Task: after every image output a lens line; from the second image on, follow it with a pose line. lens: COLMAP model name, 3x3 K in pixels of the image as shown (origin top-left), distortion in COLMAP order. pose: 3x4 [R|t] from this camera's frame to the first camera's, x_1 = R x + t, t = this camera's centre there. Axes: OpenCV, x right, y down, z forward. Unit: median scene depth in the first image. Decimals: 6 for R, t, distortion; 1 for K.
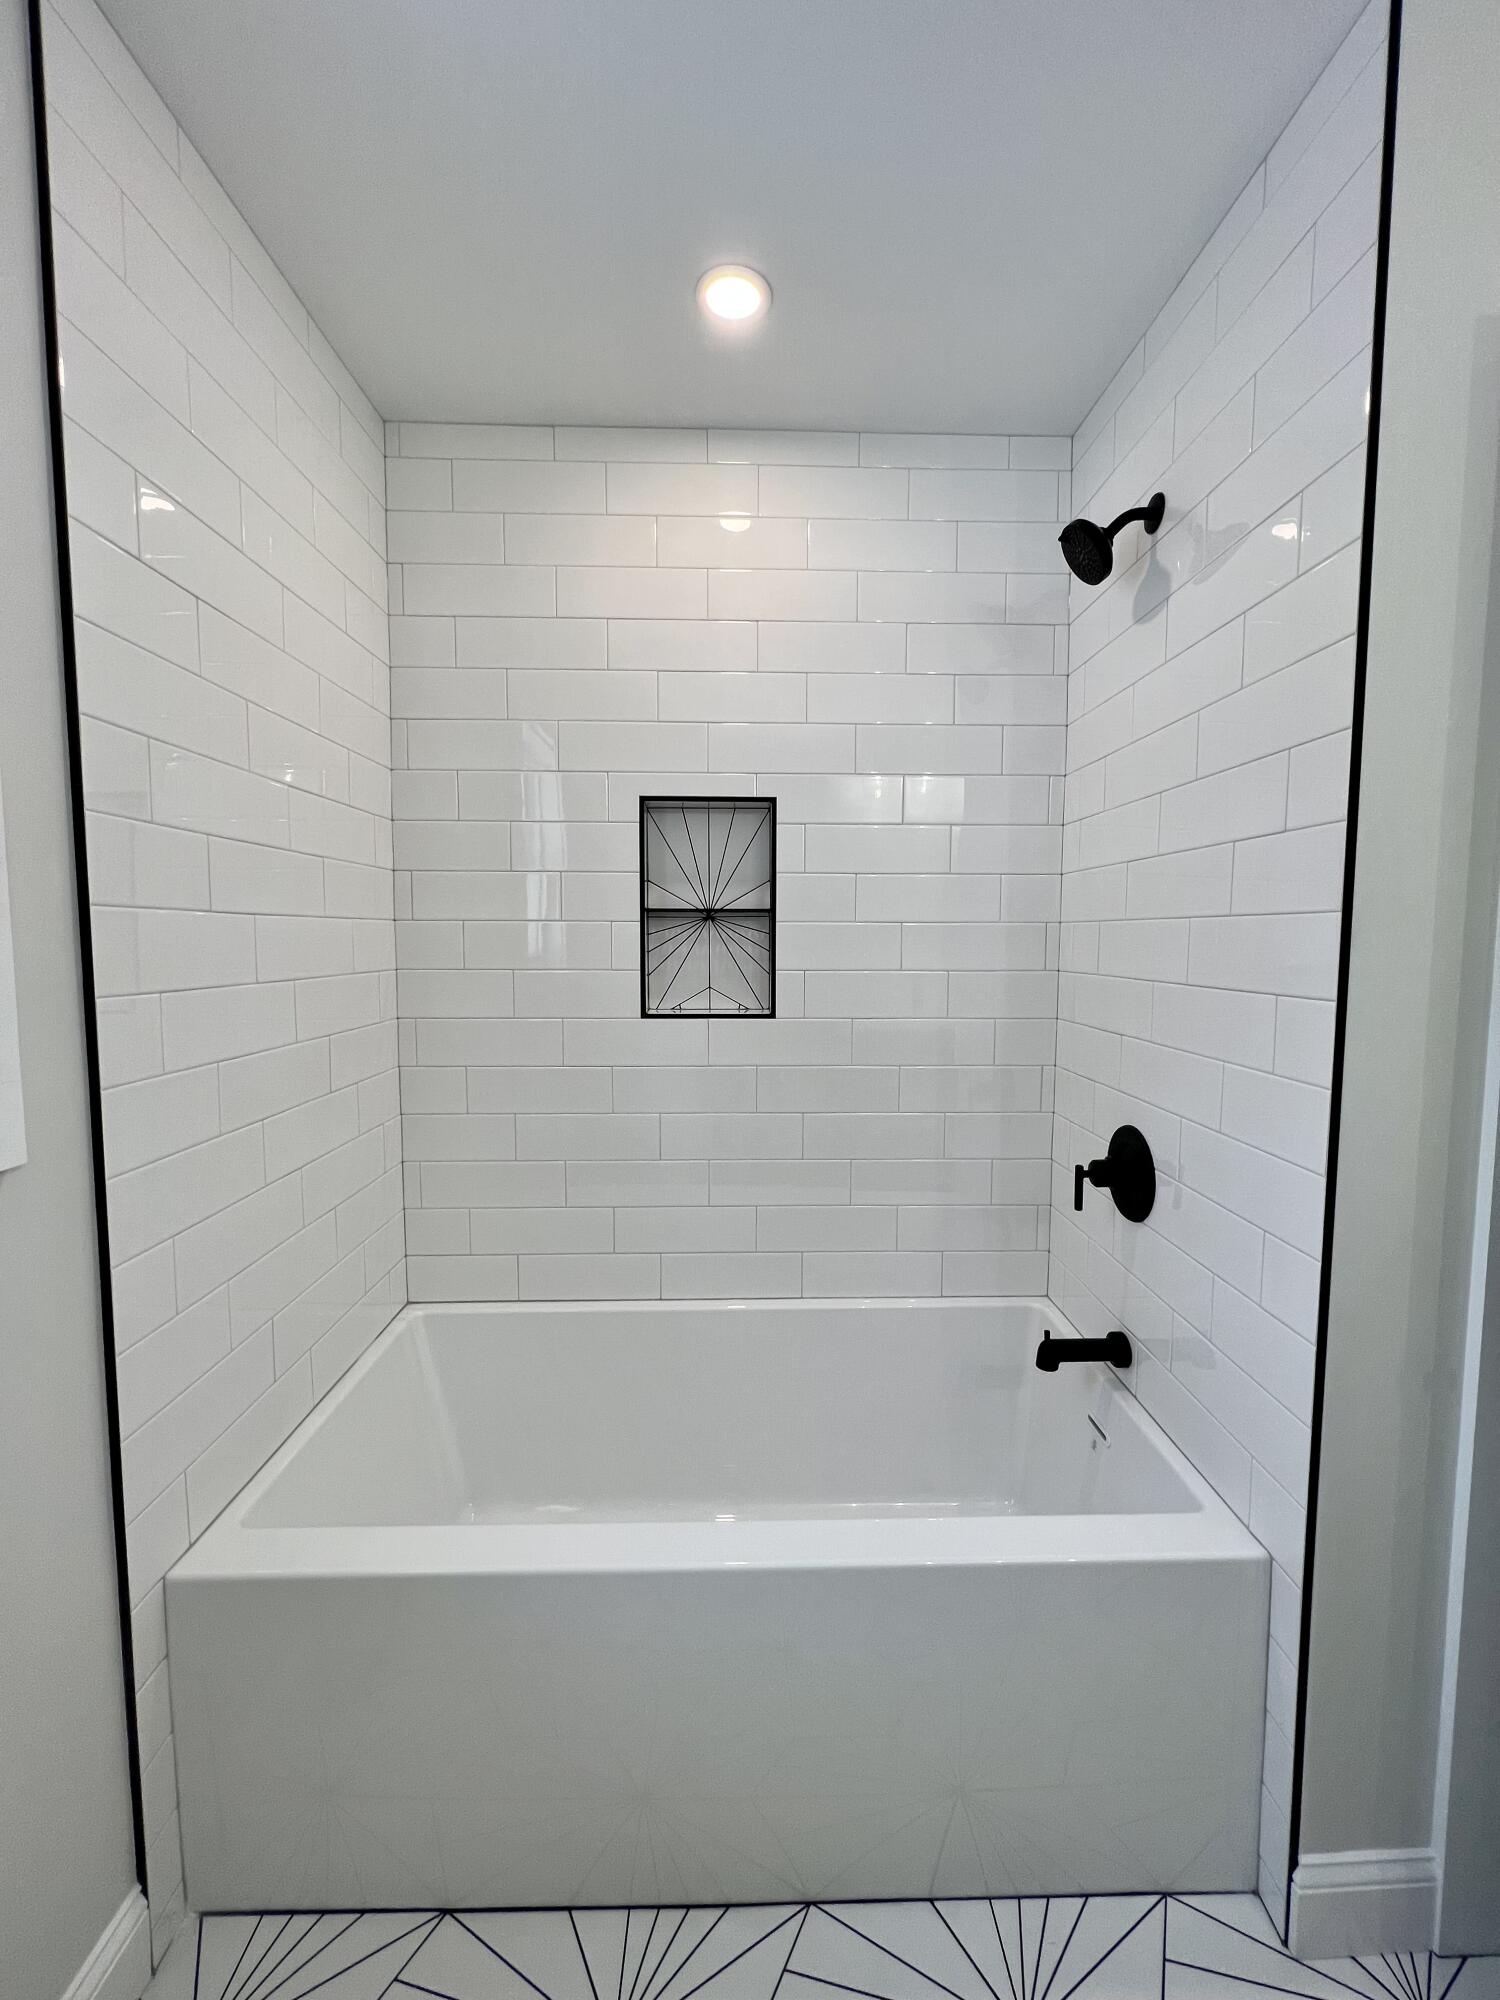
lens RADIAL K [[803.6, 0, 756.0], [0, 803.6, 1001.0], [0, 0, 1]] dist [0.007753, 0.000777]
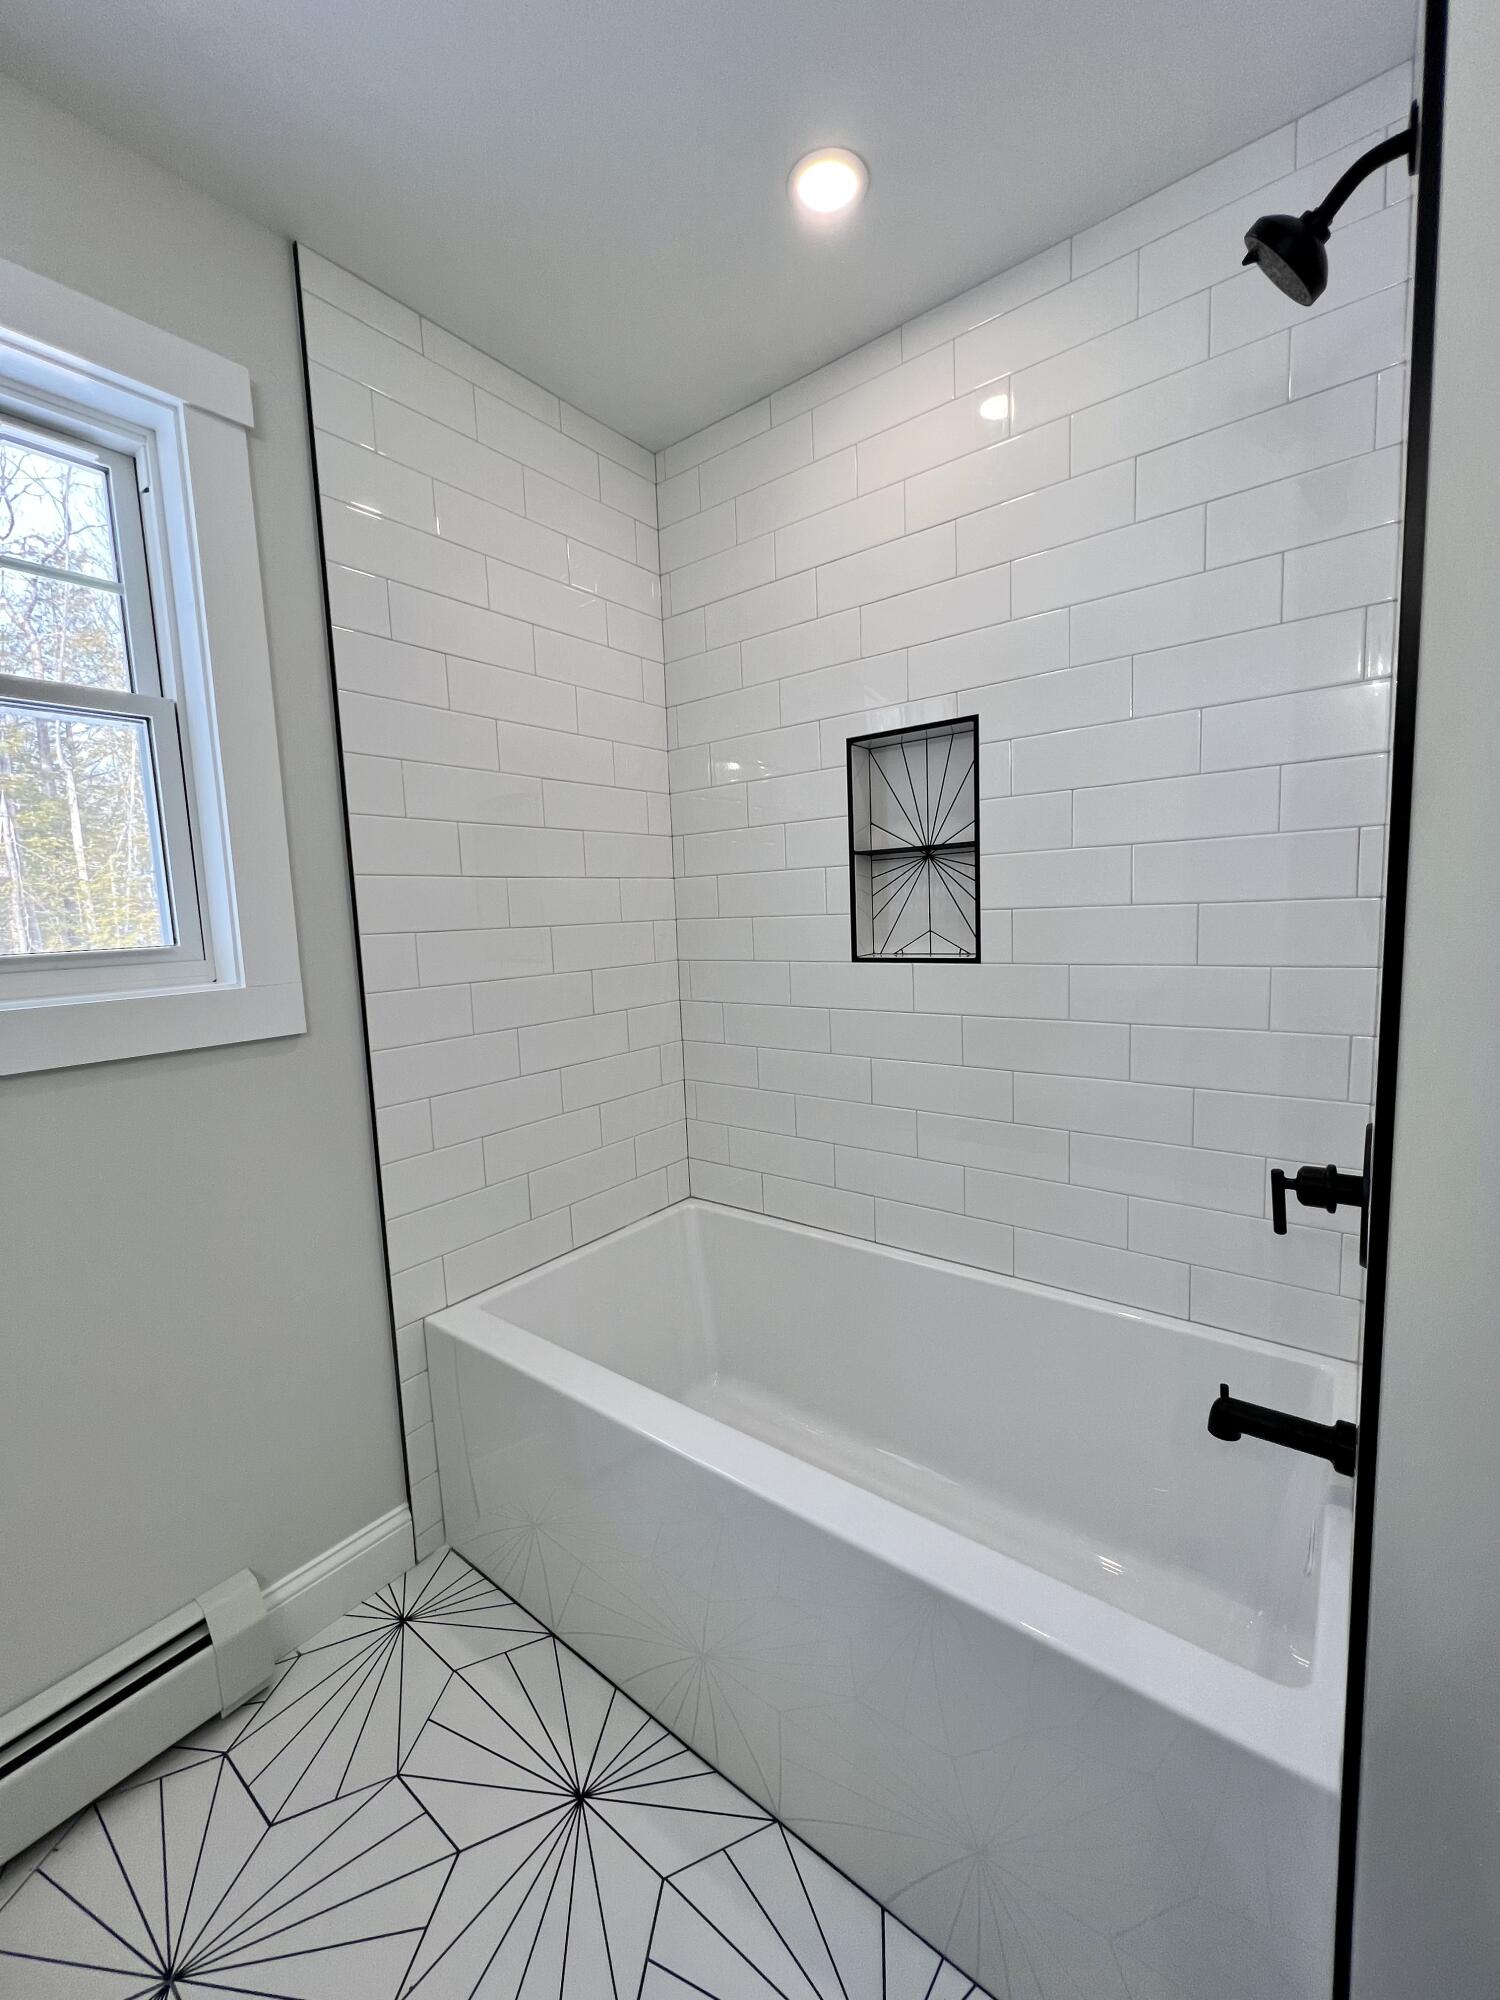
lens RADIAL K [[803.6, 0, 758.0], [0, 803.6, 998.1], [0, 0, 1]] dist [0.007753, 0.000777]
pose [[0.778639, 0.036552, -0.626407, 0.398702], [-0.008252, 0.998812, 0.048025, 0.019707], [0.627418, -0.032225, 0.778015, 0.140263]]
